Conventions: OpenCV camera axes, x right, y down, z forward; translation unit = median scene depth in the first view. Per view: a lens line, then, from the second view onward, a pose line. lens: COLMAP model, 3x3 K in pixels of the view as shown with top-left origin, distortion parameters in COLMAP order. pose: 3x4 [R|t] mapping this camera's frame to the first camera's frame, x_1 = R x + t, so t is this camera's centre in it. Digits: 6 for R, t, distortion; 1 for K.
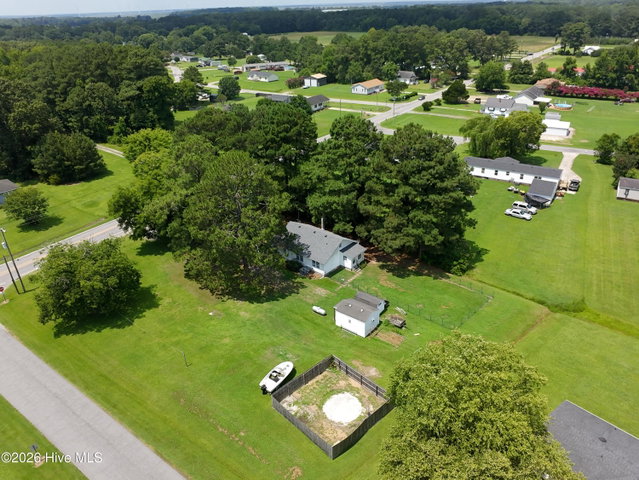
lens RADIAL K [[470.9, 0, 319.0], [0, 470.9, 239.2], [0, 0, 1]] dist [-0.037735, 0.009028]
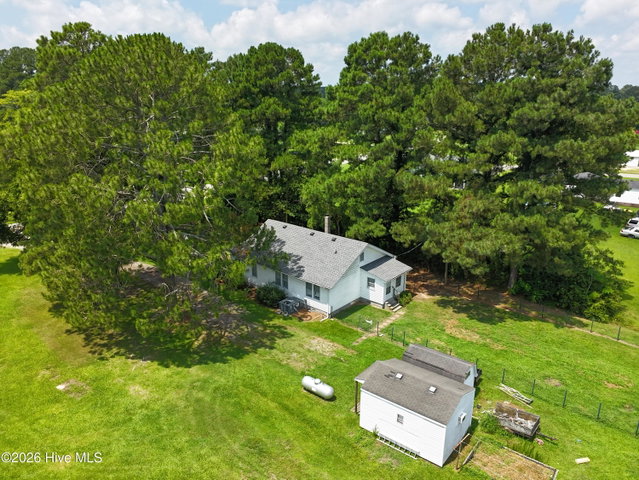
lens RADIAL K [[470.9, 0, 318.6], [0, 470.9, 243.9], [0, 0, 1]] dist [-0.037735, 0.009028]
pose [[0.999567, 0.029289, 0.002695, -0.003392], [-0.028540, 0.987971, -0.151981, 0.079198], [-0.007114, 0.151838, 0.988380, 0.507874]]
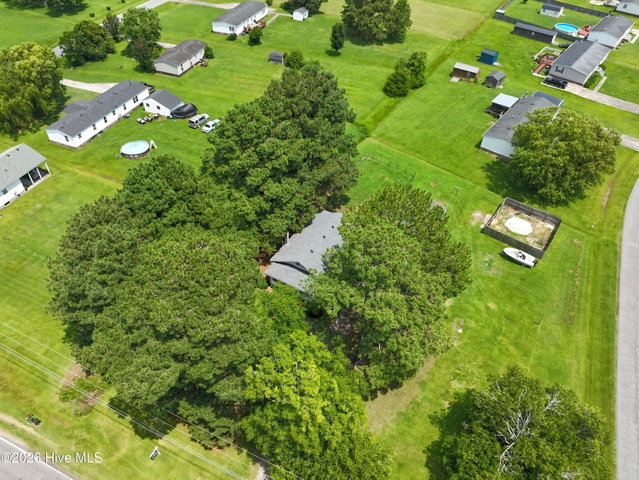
lens RADIAL K [[470.9, 0, 319.7], [0, 470.9, 238.2], [0, 0, 1]] dist [-0.037735, 0.009028]
pose [[-0.182578, -0.660672, 0.728133, -0.648008], [0.418963, 0.617698, 0.665522, -0.601321], [-0.889458, 0.426571, 0.164019, 0.911111]]
